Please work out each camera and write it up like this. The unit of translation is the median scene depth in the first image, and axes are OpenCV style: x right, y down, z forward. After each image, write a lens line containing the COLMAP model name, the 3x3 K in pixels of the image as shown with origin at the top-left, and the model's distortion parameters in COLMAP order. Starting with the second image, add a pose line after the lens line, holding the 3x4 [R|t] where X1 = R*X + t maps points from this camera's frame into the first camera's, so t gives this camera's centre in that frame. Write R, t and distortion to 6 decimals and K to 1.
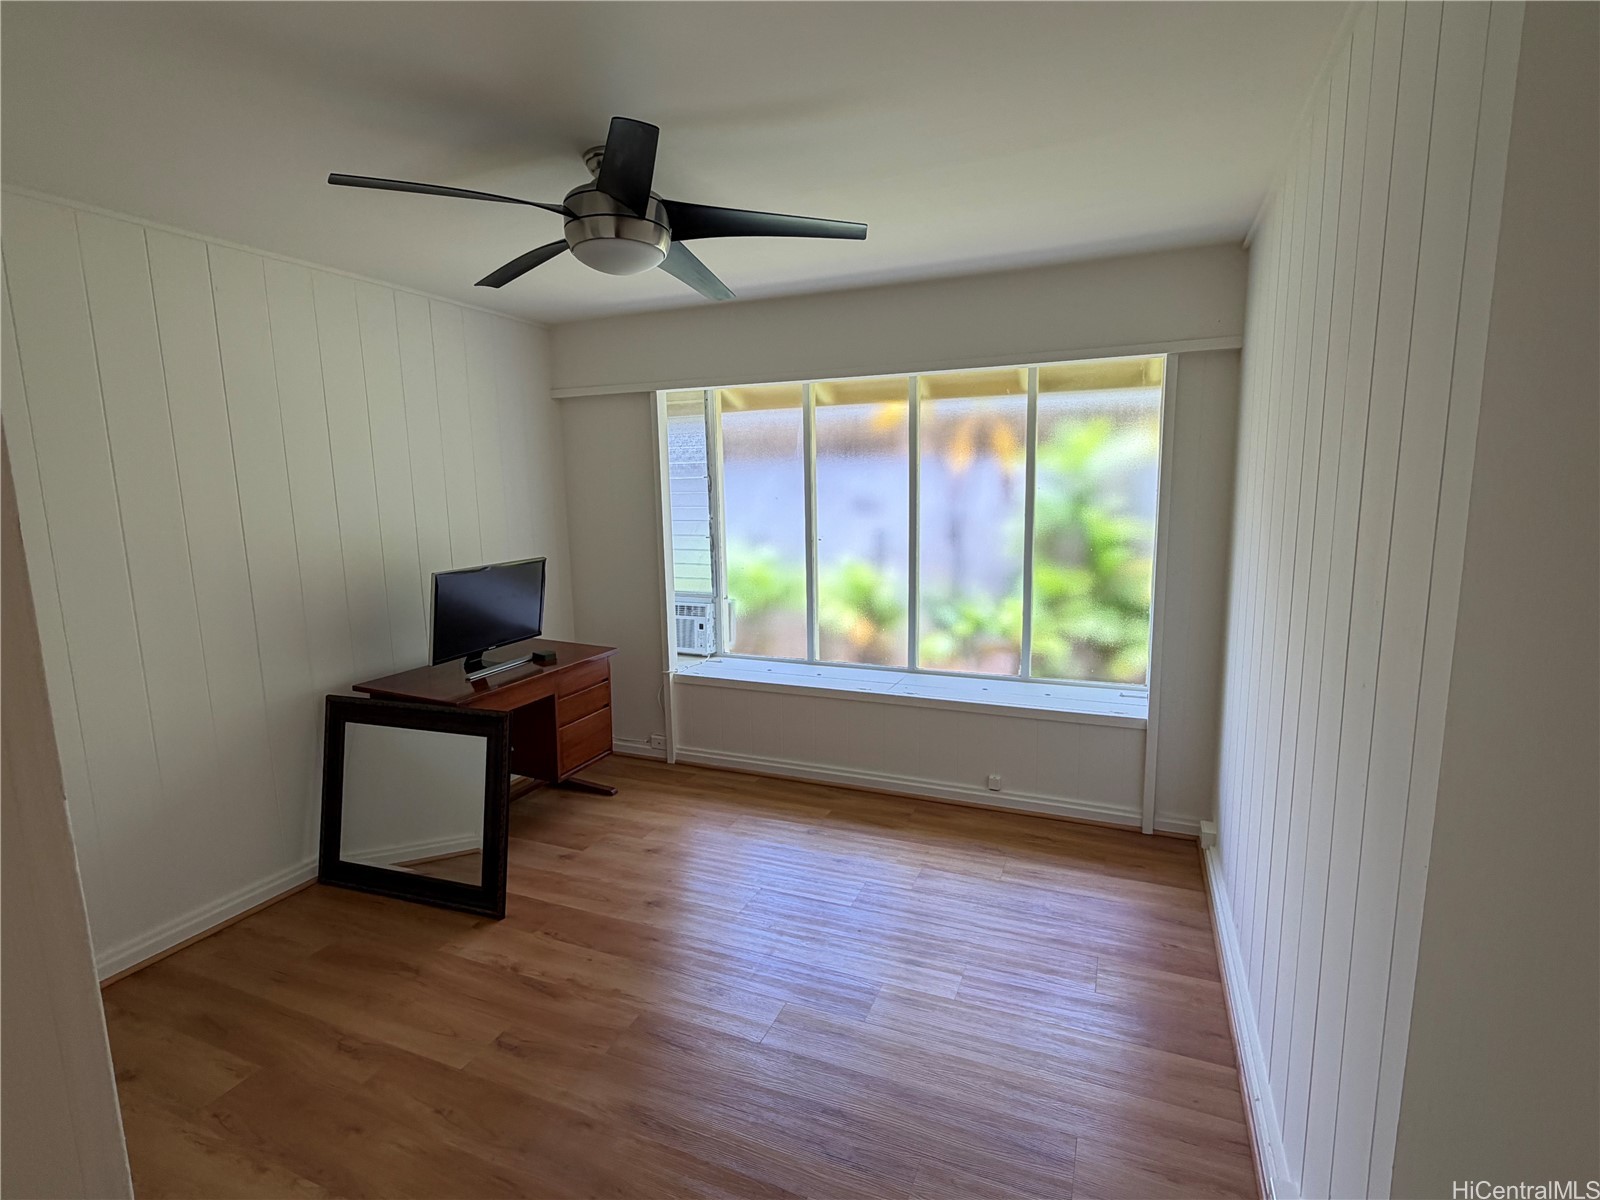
lens RADIAL K [[772.8, 0, 800.0], [0, 772.8, 600.0], [0, 0, 1]] dist [0.000693, -0.000116]
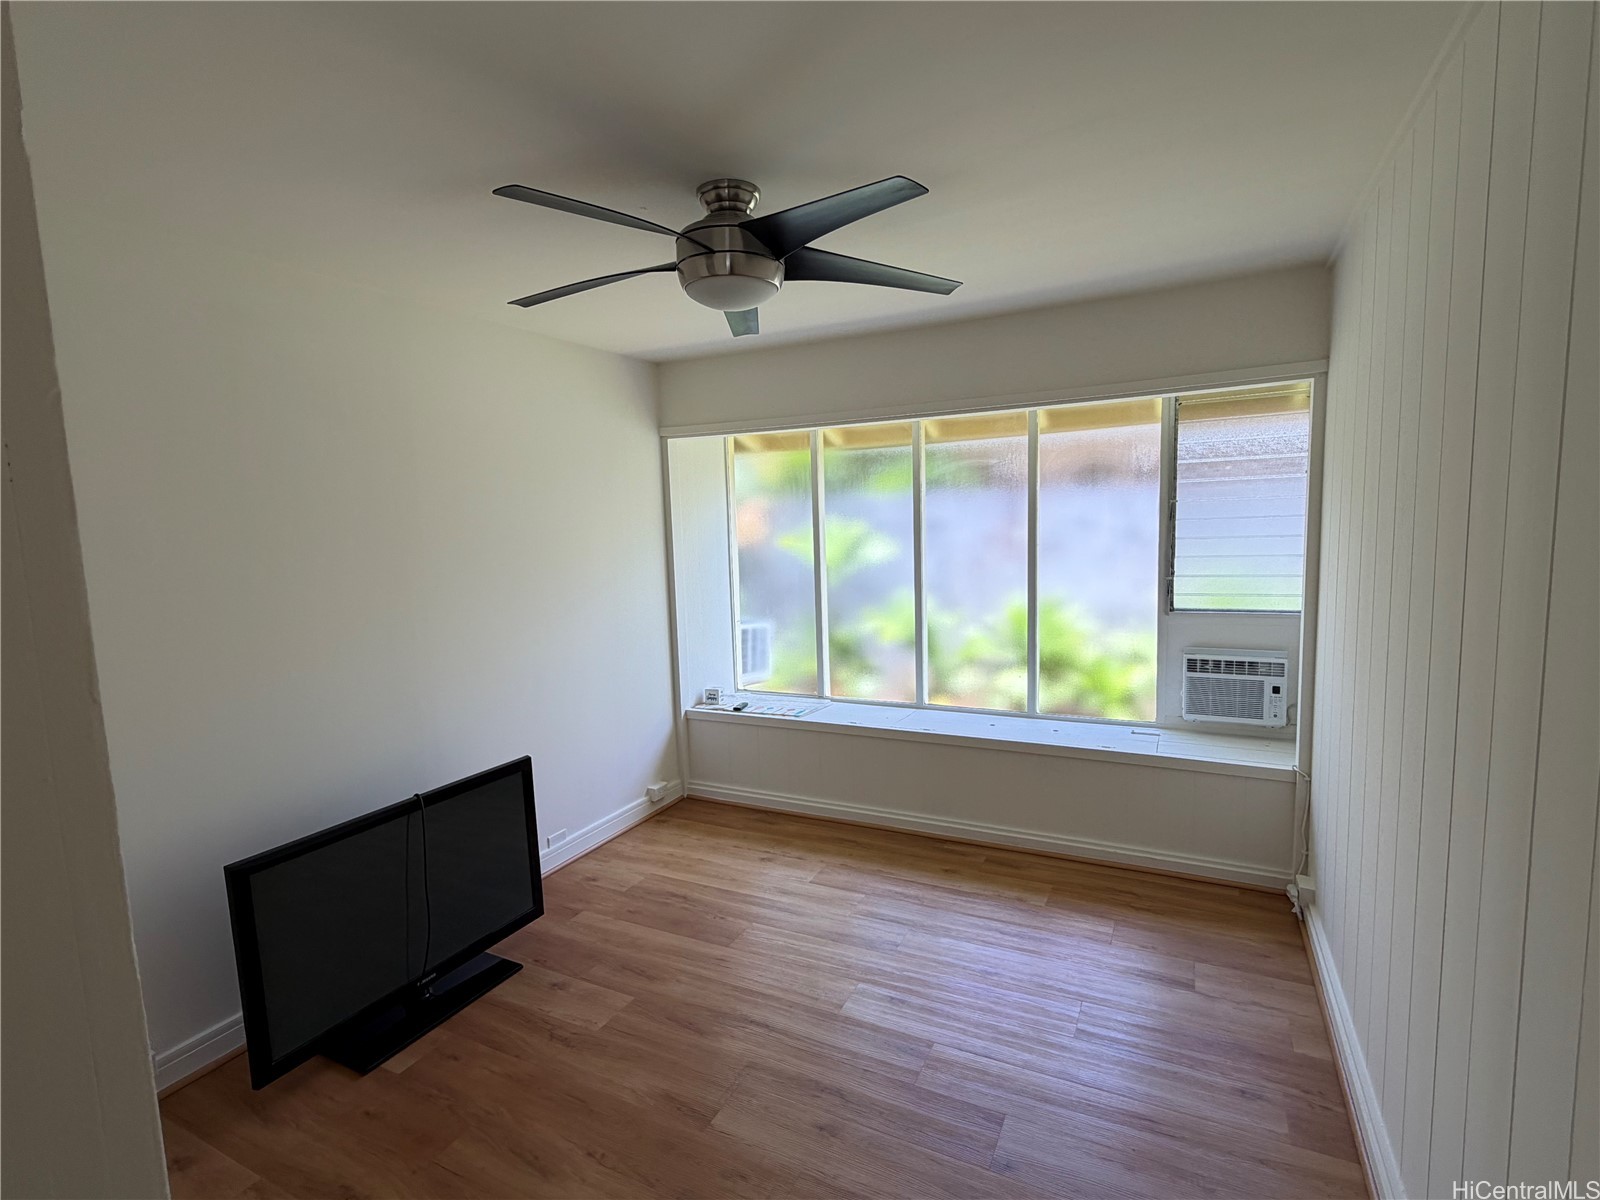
lens RADIAL K [[739.5, 0, 785.9], [0, 739.5, 607.7], [0, 0, 1]] dist [0.127620, -0.089114]
pose [[0.999384, -0.005754, -0.034629, -0.131340], [0.004287, 0.999096, -0.042283, -0.003521], [0.034841, 0.042109, 0.998505, 0.057177]]
